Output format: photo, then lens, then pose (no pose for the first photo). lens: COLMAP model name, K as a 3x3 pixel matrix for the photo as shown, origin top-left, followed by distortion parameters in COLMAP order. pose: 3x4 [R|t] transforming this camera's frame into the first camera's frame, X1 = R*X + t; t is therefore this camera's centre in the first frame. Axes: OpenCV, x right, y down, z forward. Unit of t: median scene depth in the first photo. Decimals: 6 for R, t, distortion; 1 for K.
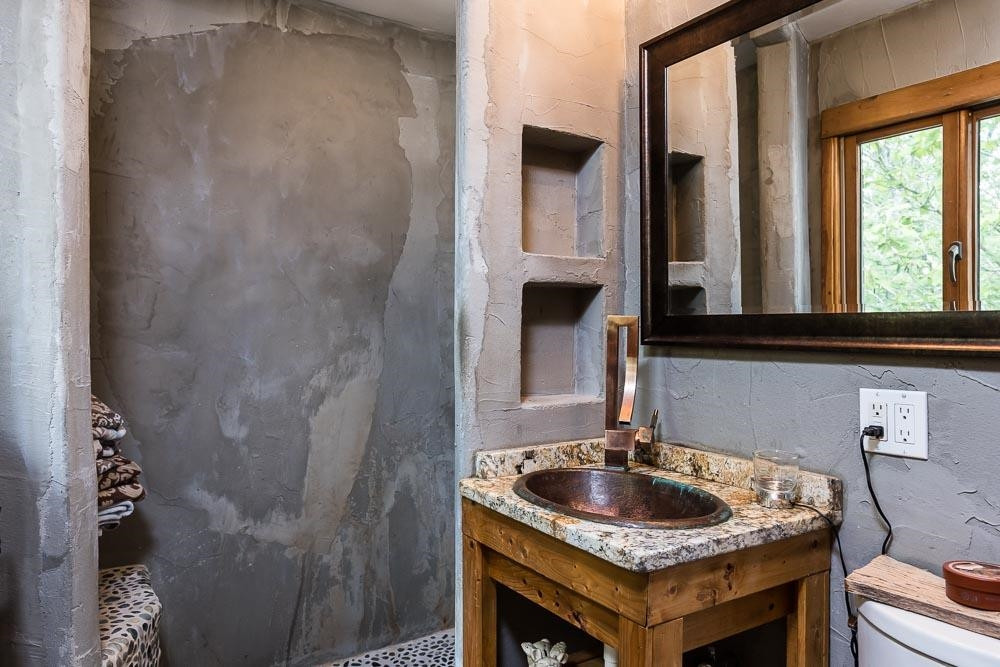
lens RADIAL K [[683.4, 0, 500.0], [0, 683.4, 333.5], [0, 0, 1]] dist [0.001391, -0.002831]
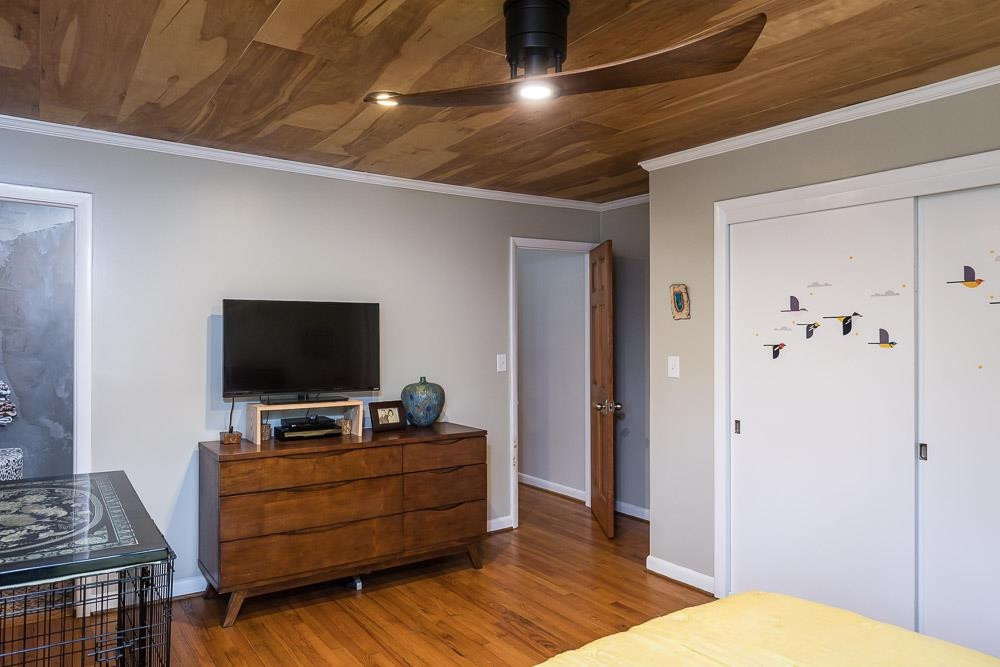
lens RADIAL K [[683.4, 0, 500.0], [0, 683.4, 333.5], [0, 0, 1]] dist [0.001391, -0.002831]
pose [[0.999273, 0.004918, 0.037797, 1.069907], [-0.004458, 0.999915, -0.012253, -0.048582], [-0.037854, 0.012075, 0.999210, -1.472829]]
